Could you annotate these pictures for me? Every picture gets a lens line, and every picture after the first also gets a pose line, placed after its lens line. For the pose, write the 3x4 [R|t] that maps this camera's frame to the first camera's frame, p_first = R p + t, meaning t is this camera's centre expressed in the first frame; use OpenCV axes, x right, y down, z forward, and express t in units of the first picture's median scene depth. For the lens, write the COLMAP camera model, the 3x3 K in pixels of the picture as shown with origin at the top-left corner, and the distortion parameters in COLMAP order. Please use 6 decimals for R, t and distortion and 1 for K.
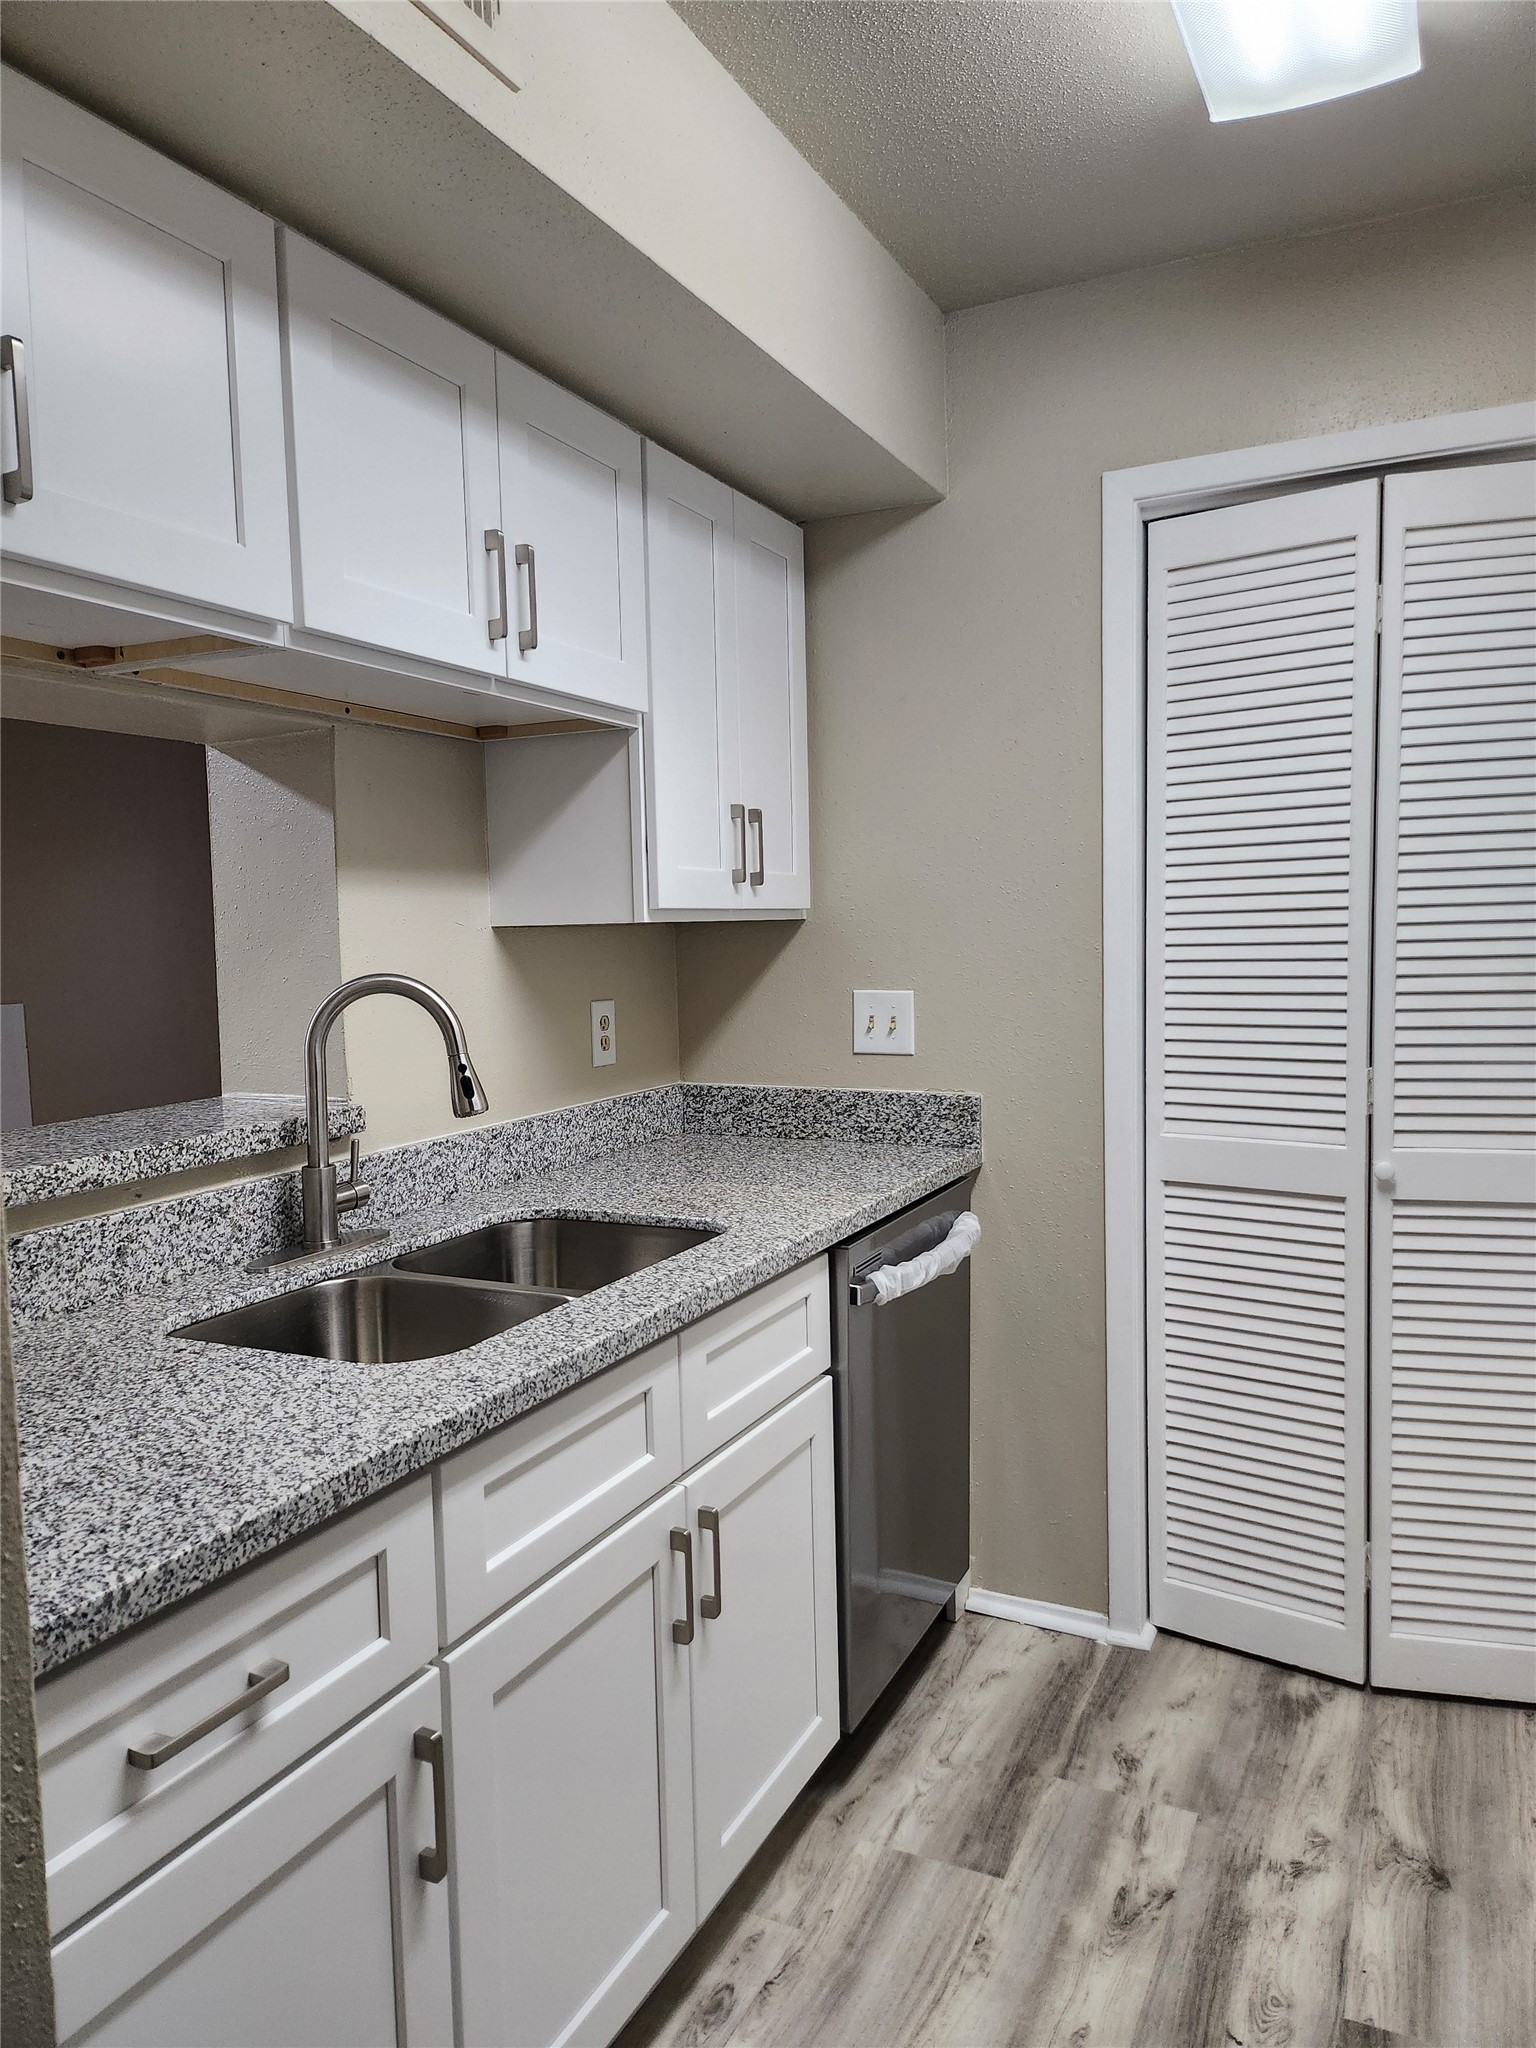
lens RADIAL K [[1446.1, 0, 741.6], [0, 1446.1, 1037.1], [0, 0, 1]] dist [0.071797, -0.069169]
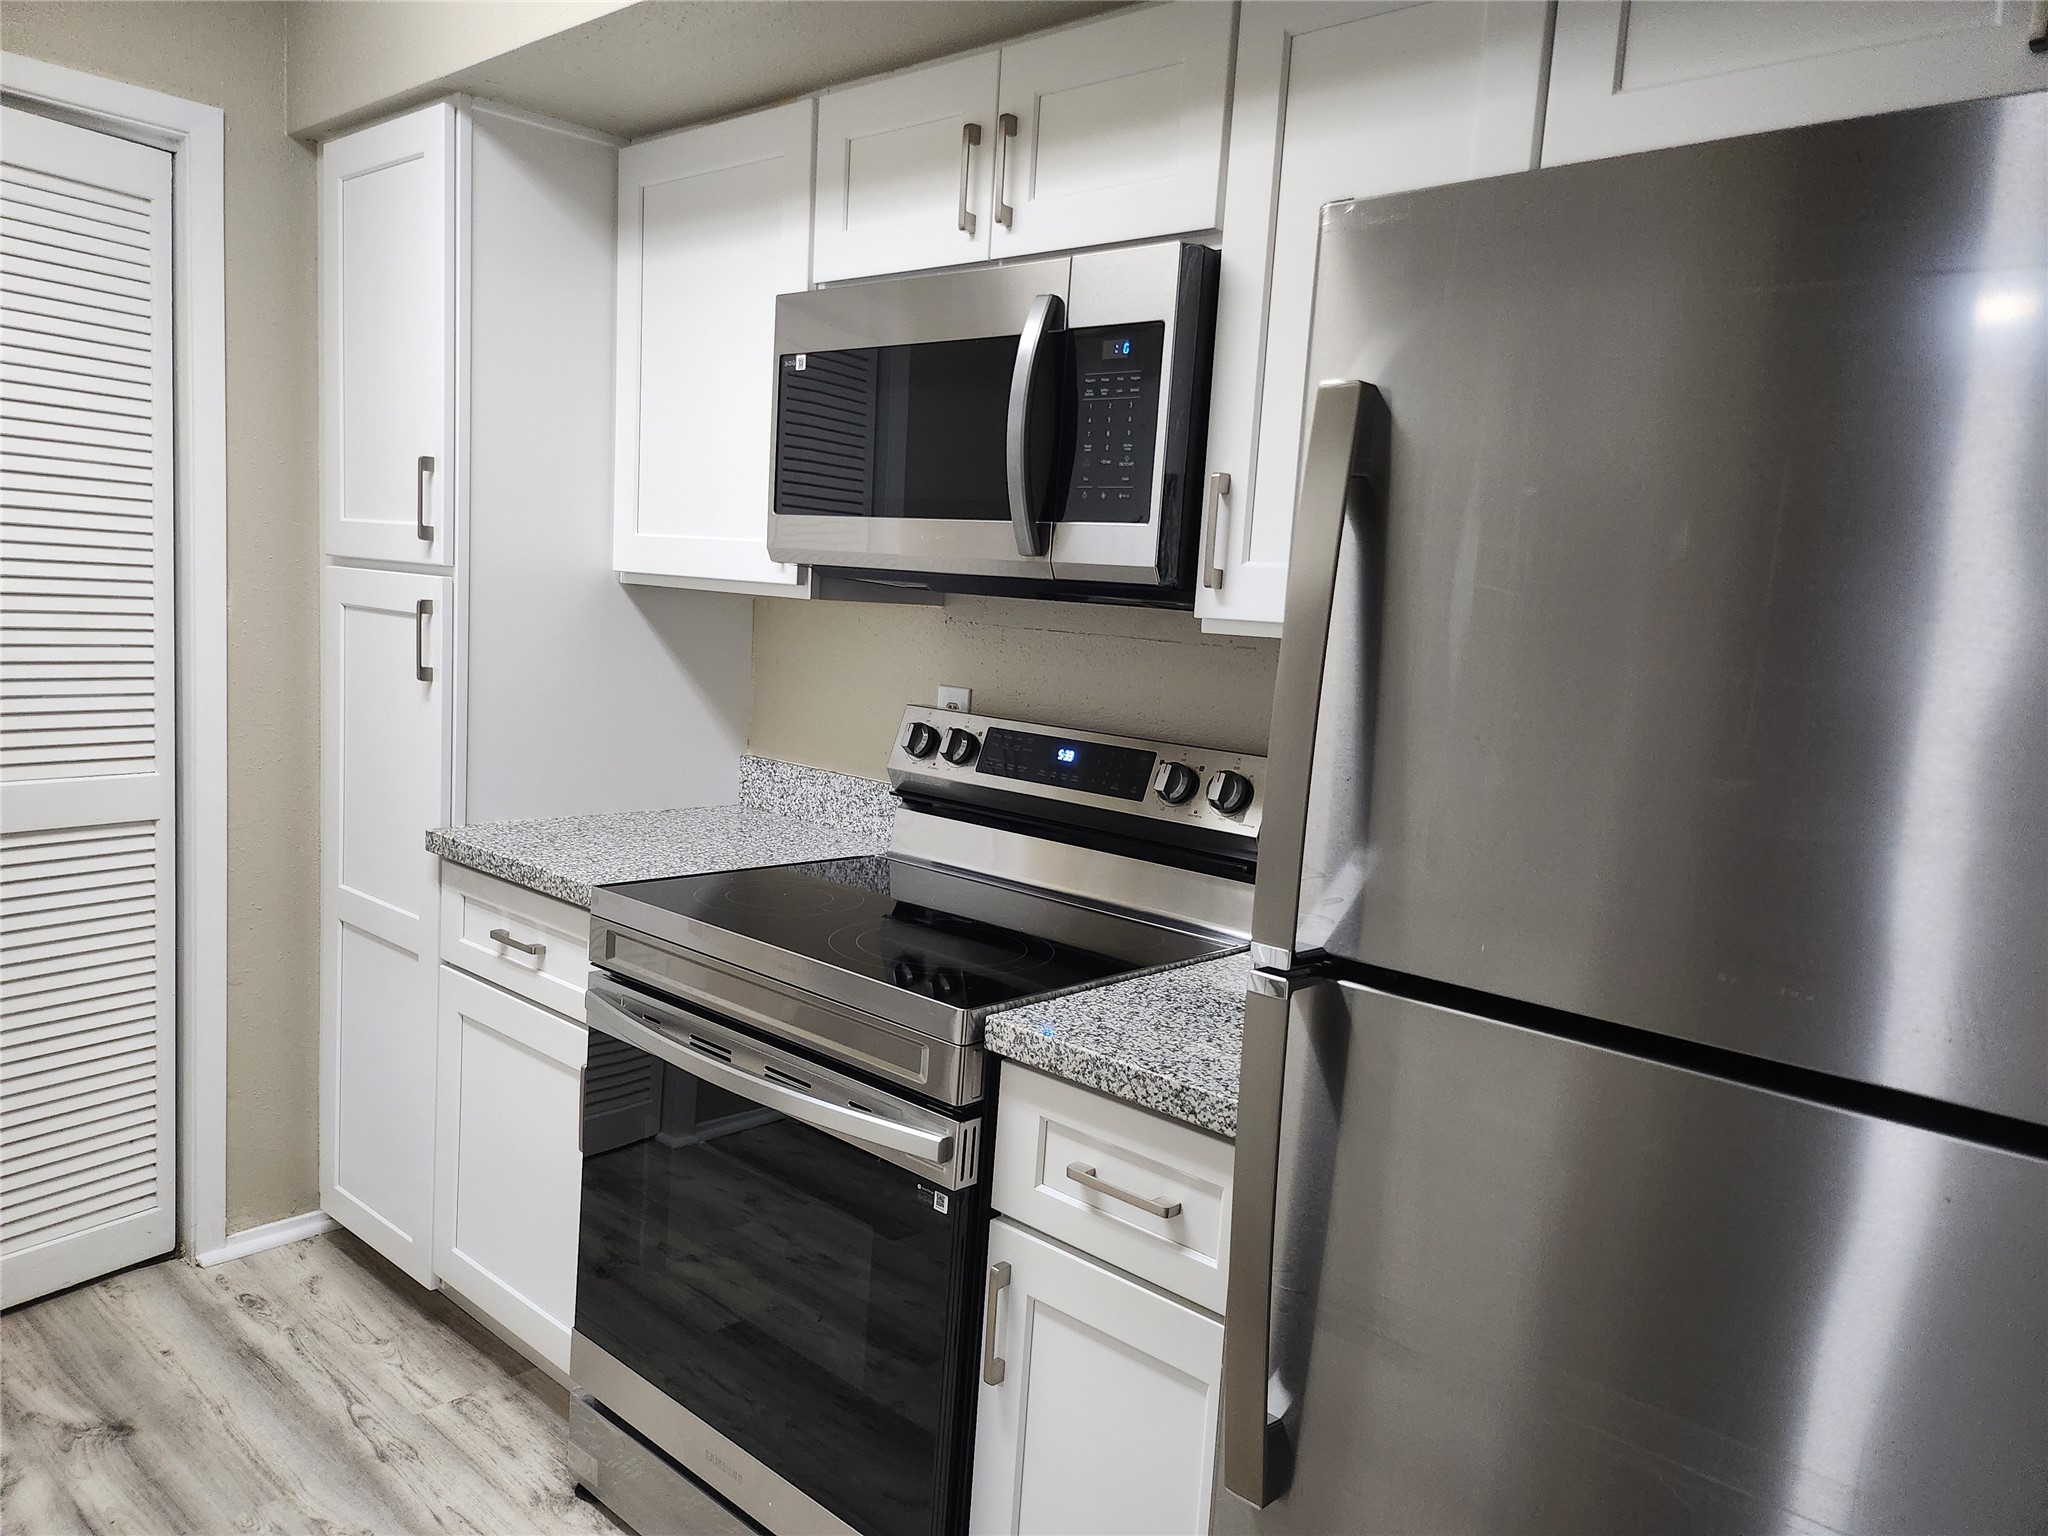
lens RADIAL K [[1438.4, 0, 1029.3], [0, 1438.4, 790.7], [0, 0, 1]] dist [0.079012, -0.075054]
pose [[0.267372, -0.083047, 0.960008, -0.358225], [0.001471, 0.996313, 0.085777, -0.005429], [-0.963592, -0.021522, 0.266508, 0.048398]]
